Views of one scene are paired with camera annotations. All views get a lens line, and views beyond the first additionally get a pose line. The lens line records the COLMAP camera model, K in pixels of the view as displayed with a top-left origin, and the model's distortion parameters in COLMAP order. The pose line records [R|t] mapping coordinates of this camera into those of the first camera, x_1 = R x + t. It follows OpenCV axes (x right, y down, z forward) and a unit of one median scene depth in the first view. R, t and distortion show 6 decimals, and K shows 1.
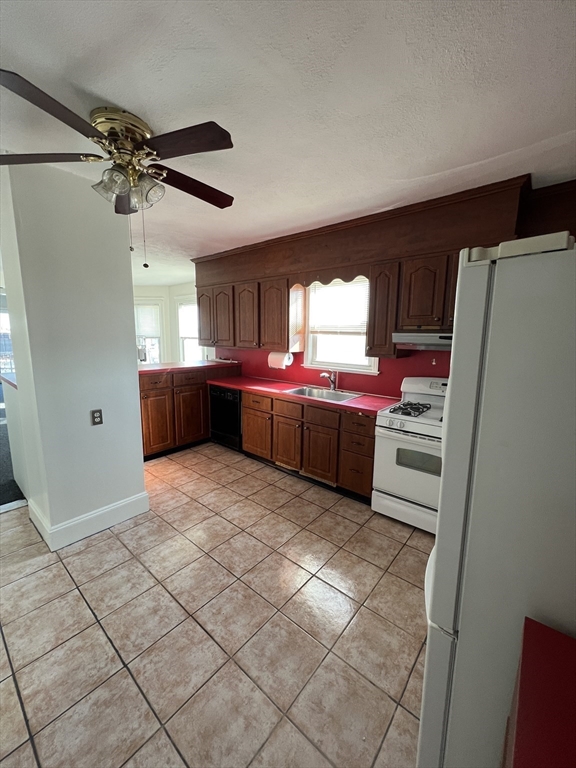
lens RADIAL K [[306.1, 0, 288.0], [0, 306.1, 384.0], [0, 0, 1]] dist [-0.000178, -0.000176]
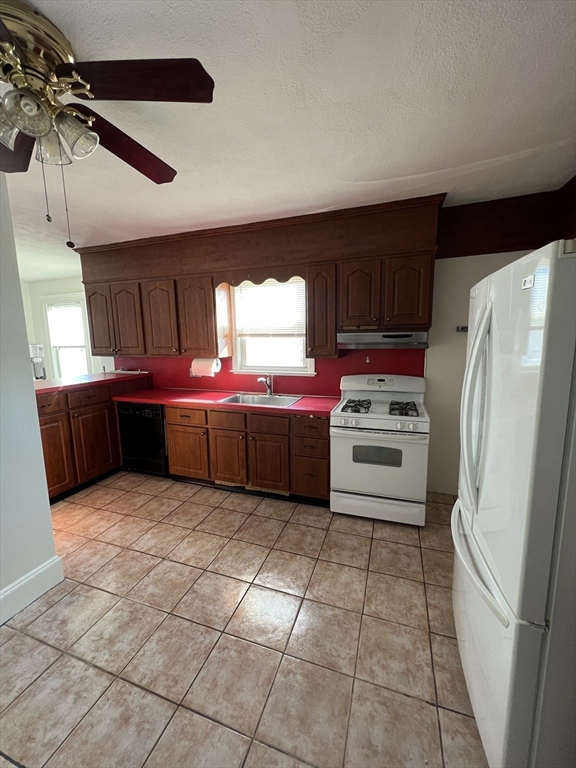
lens RADIAL K [[306.1, 0, 288.0], [0, 306.1, 384.0], [0, 0, 1]] dist [-0.000178, -0.000176]
pose [[0.933805, -0.078759, 0.349005, -0.158079], [0.083451, 0.996511, 0.001596, -0.012906], [-0.347913, 0.027634, 0.937120, 0.098104]]
